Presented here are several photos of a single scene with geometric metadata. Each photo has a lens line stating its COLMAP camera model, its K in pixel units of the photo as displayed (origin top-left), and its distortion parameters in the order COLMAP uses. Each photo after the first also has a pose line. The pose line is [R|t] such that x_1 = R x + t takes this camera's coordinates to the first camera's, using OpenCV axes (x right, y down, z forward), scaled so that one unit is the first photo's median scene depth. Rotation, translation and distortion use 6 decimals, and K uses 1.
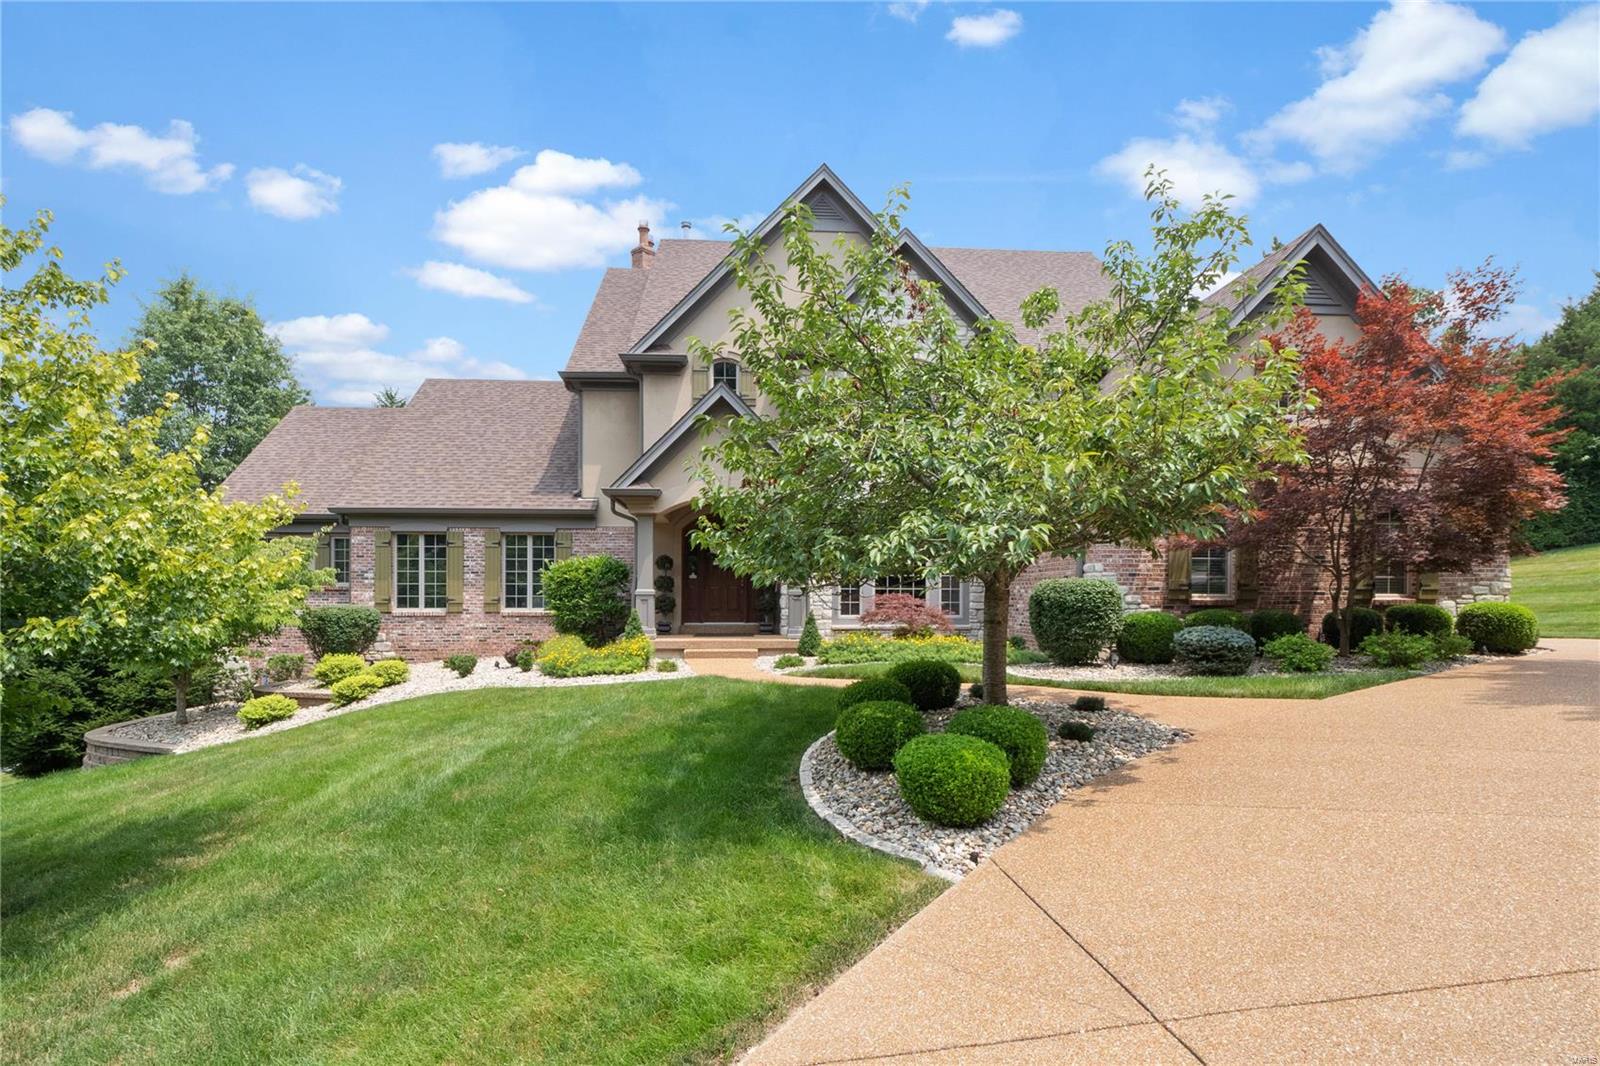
lens RADIAL K [[817.0, 0, 799.4], [0, 817.0, 558.2], [0, 0, 1]] dist [0.000678, -0.000137]
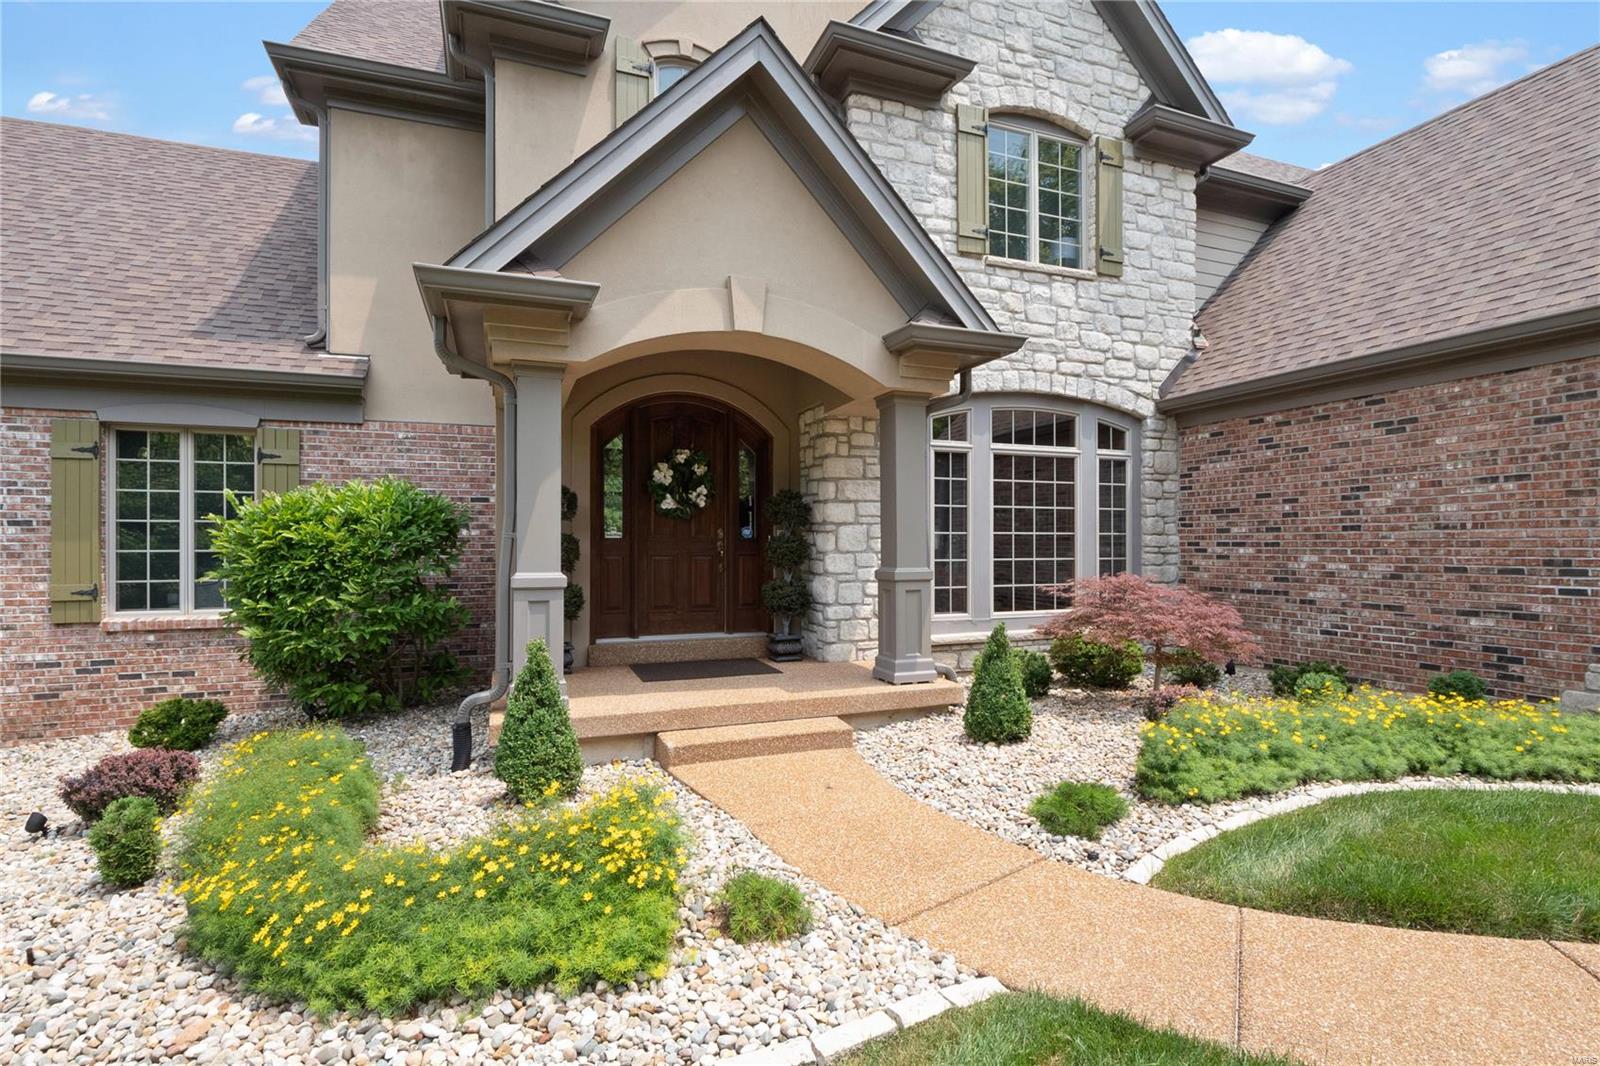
lens RADIAL K [[791.9, 0, 803.4], [0, 791.9, 523.5], [0, 0, 1]] dist [-0.011928, 0.000652]
pose [[0.953142, 0.002709, 0.302511, -0.153816], [-0.008651, 0.999795, 0.018302, 0.007565], [-0.302399, -0.020062, 0.952970, 0.530330]]
